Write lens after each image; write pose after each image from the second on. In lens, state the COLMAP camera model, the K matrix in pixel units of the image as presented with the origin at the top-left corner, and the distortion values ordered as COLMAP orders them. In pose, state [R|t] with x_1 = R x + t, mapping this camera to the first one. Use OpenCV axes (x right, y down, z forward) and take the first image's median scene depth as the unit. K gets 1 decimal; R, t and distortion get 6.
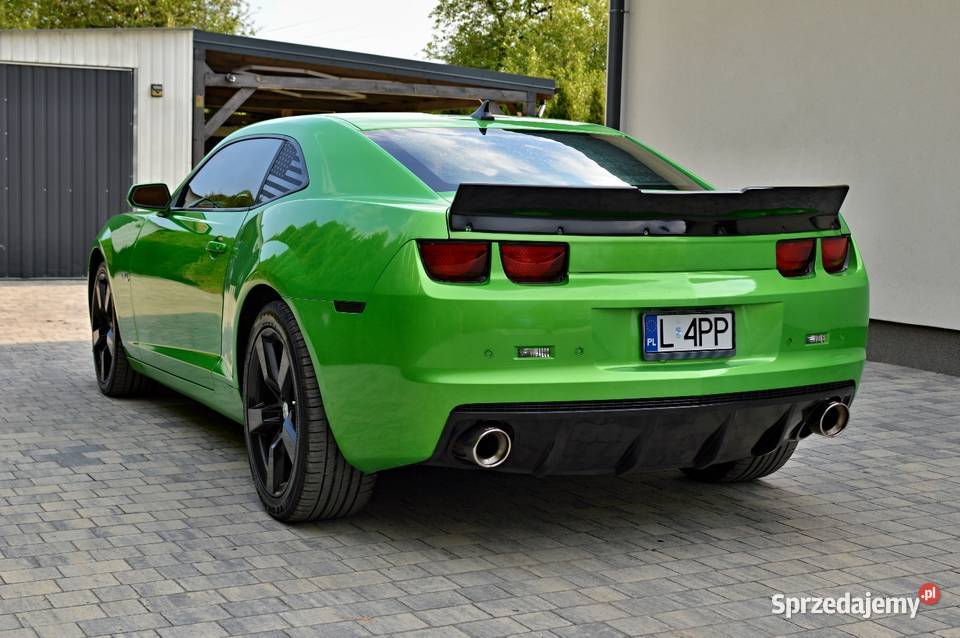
lens RADIAL K [[1451.0, 0, 482.3], [0, 1451.0, 321.8], [0, 0, 1]] dist [0.026144, 0.000000]
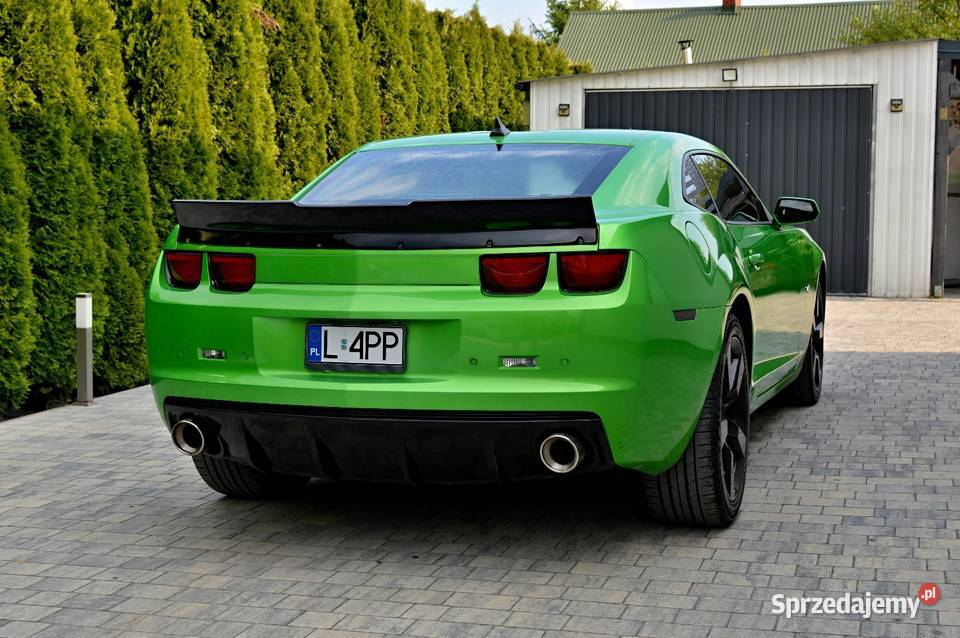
lens RADIAL K [[1451.0, 0, 485.8], [0, 1451.0, 319.1], [0, 0, 1]] dist [0.026144, 0.000000]
pose [[0.732032, 0.040194, -0.680084, 0.878505], [-0.049637, 0.998752, 0.005598, -0.020389], [0.679460, 0.029660, 0.733113, 0.320089]]
